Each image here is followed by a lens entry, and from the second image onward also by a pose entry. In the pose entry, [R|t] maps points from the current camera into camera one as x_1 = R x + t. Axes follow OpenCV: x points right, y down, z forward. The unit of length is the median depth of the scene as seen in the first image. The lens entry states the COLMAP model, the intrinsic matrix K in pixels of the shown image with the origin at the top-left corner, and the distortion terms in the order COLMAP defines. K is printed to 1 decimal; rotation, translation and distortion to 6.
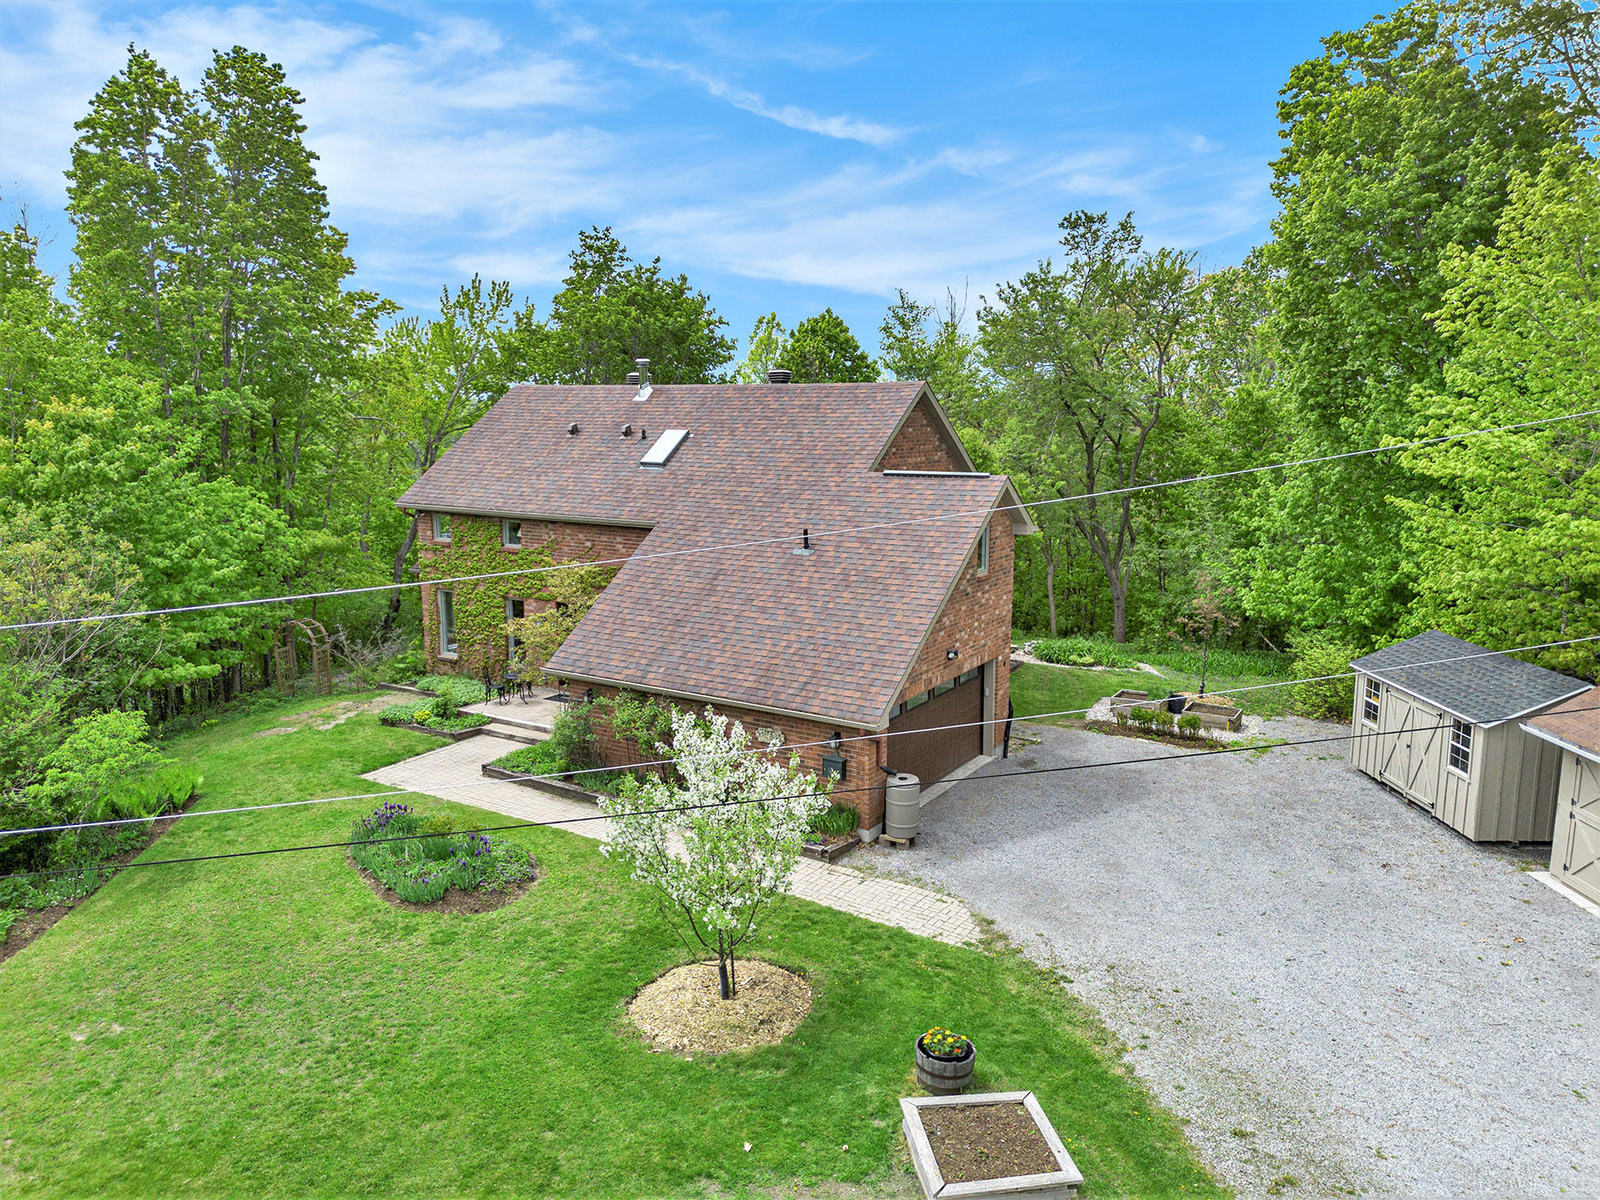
lens RADIAL K [[1119.8, 0, 800.0], [0, 1119.8, 600.0], [0, 0, 1]] dist [0.062060, -0.044447]
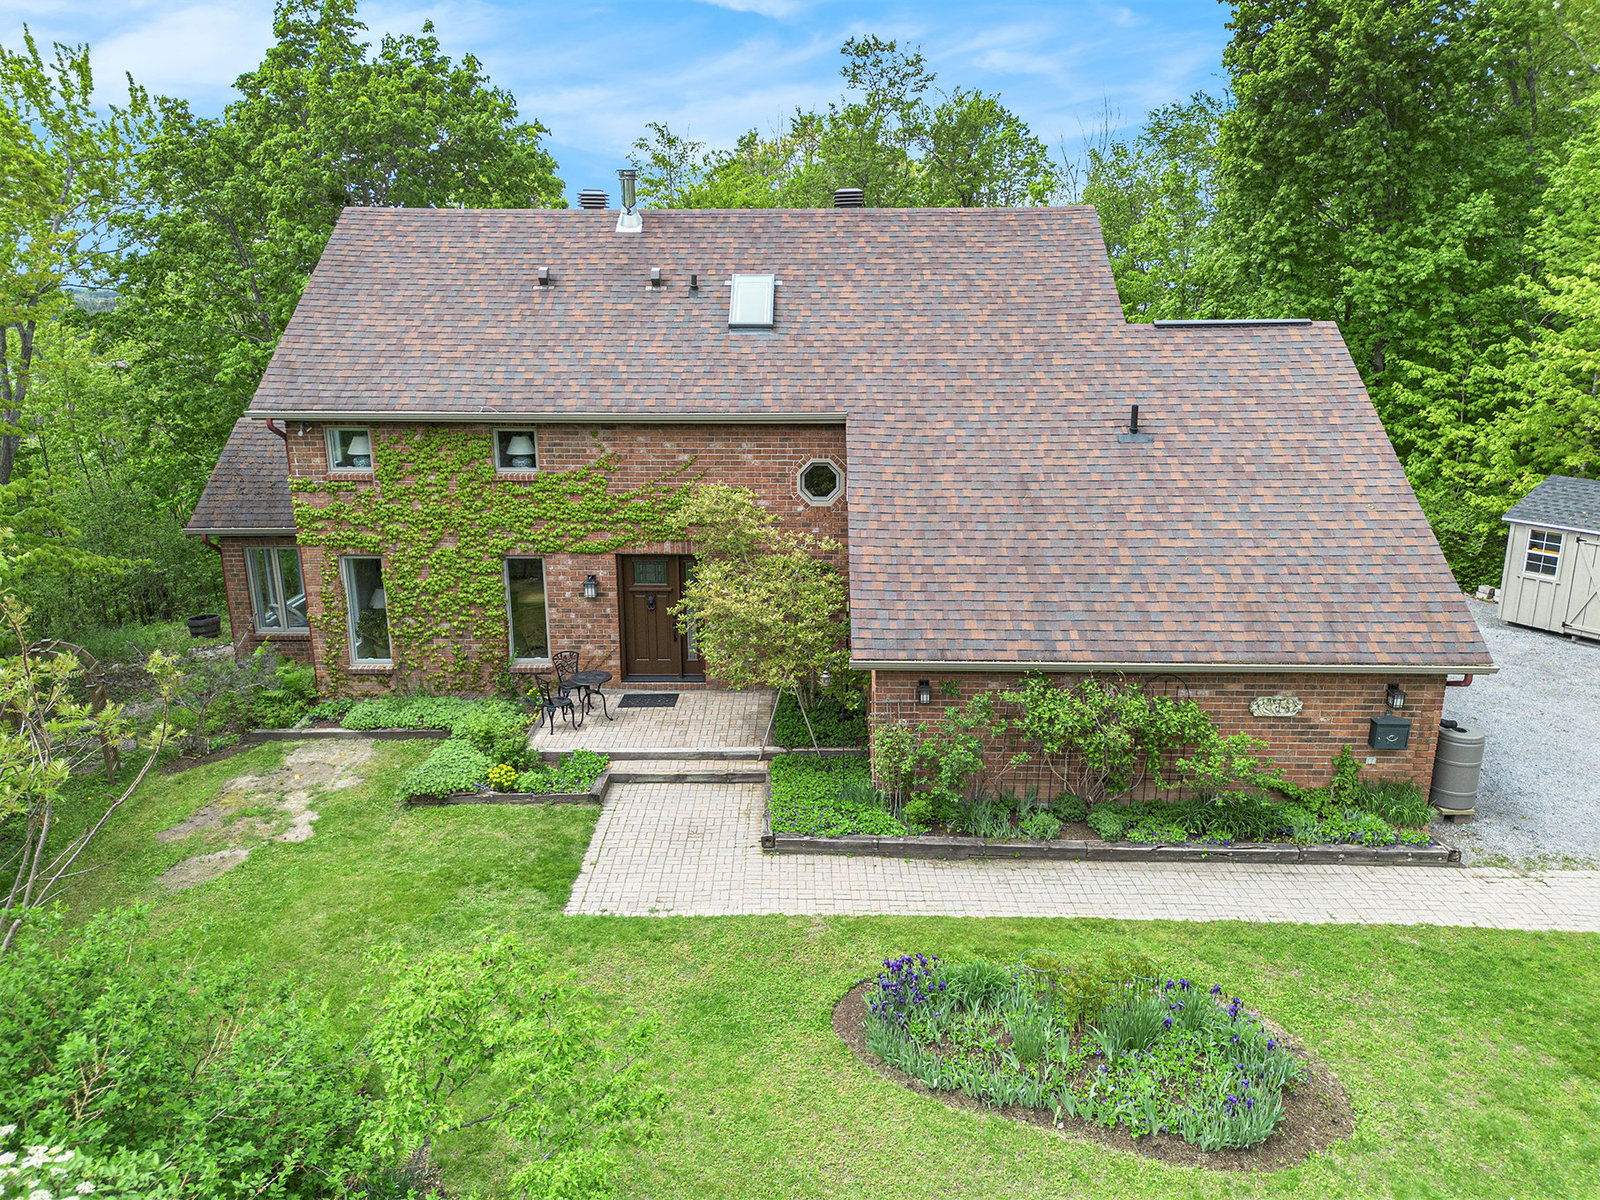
lens RADIAL K [[1119.8, 0, 800.0], [0, 1119.8, 600.0], [0, 0, 1]] dist [0.062060, -0.044447]
pose [[0.857416, -0.138326, 0.495685, -0.483661], [0.092239, 0.988908, 0.116414, -0.039516], [-0.506291, -0.054094, 0.860665, 0.437440]]
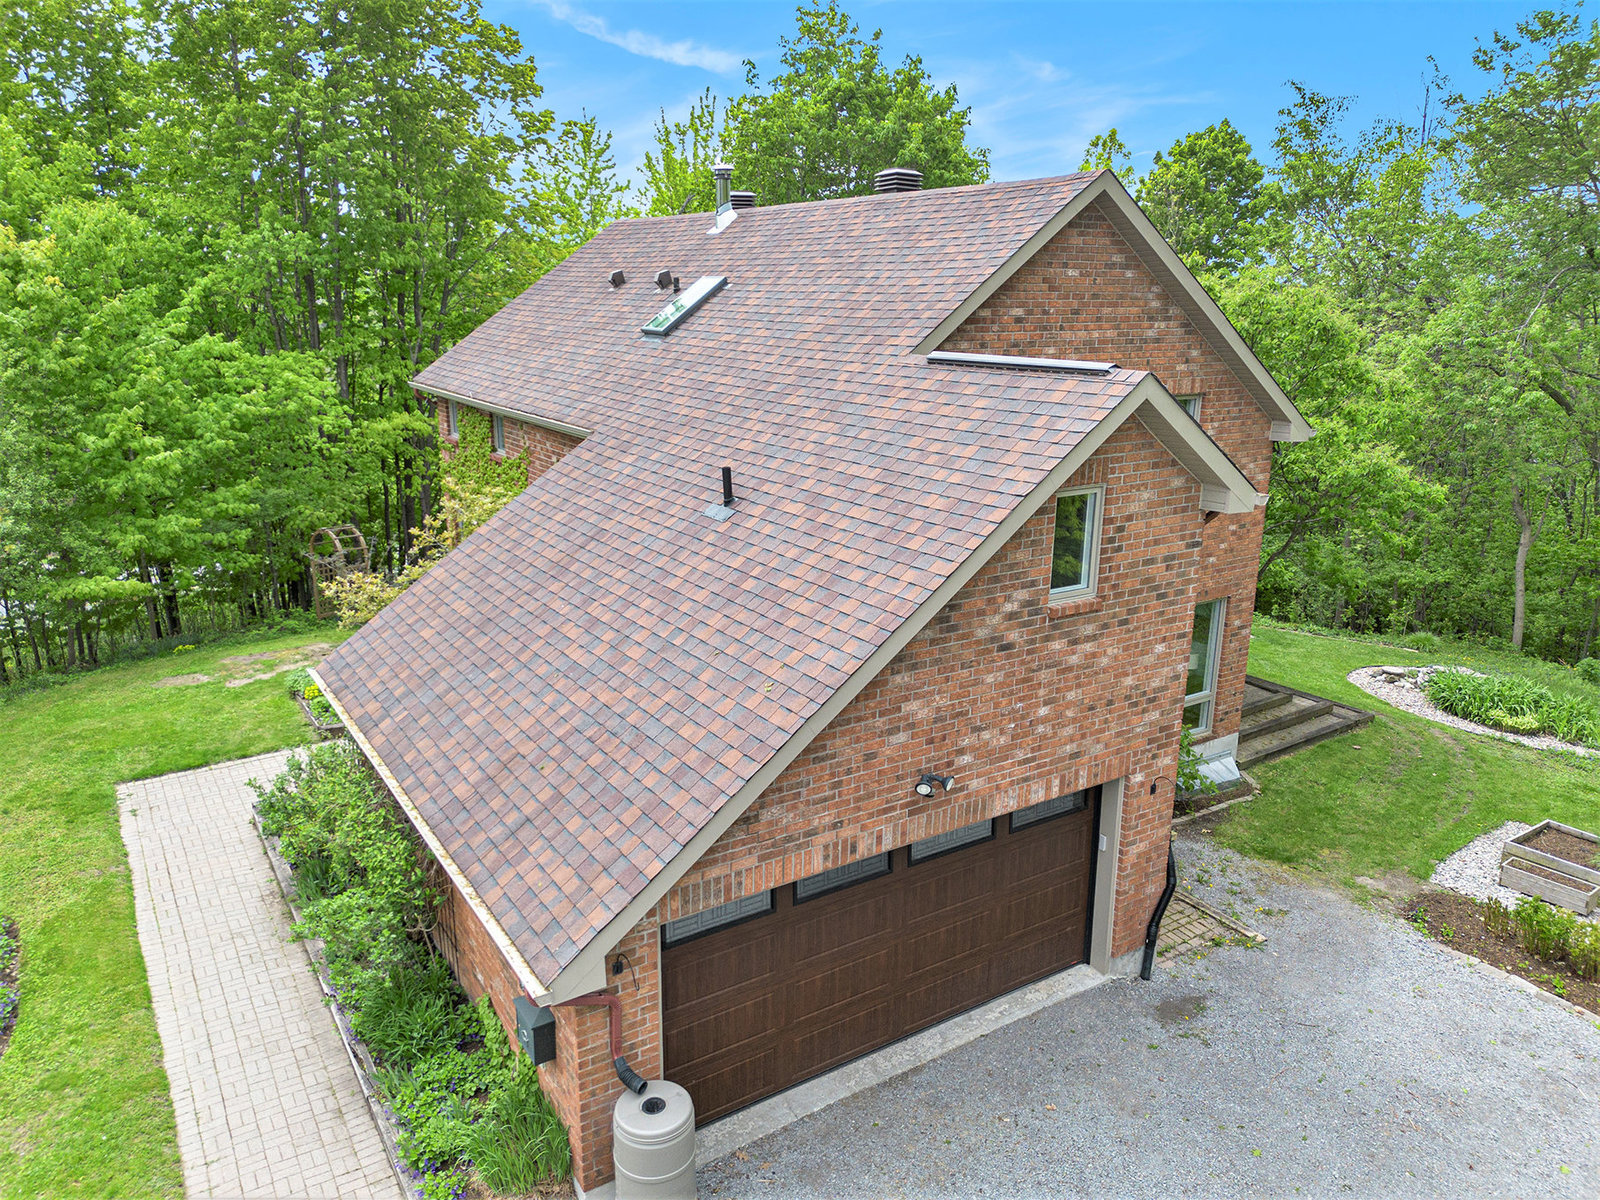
lens RADIAL K [[1138.9, 0, 790.1], [0, 1138.9, 597.1], [0, 0, 1]] dist [0.017151, 0.001201]
pose [[0.904695, 0.117711, -0.409477, 0.216511], [-0.079040, 0.990764, 0.110180, -0.056742], [0.418664, -0.067315, 0.905643, 0.492412]]
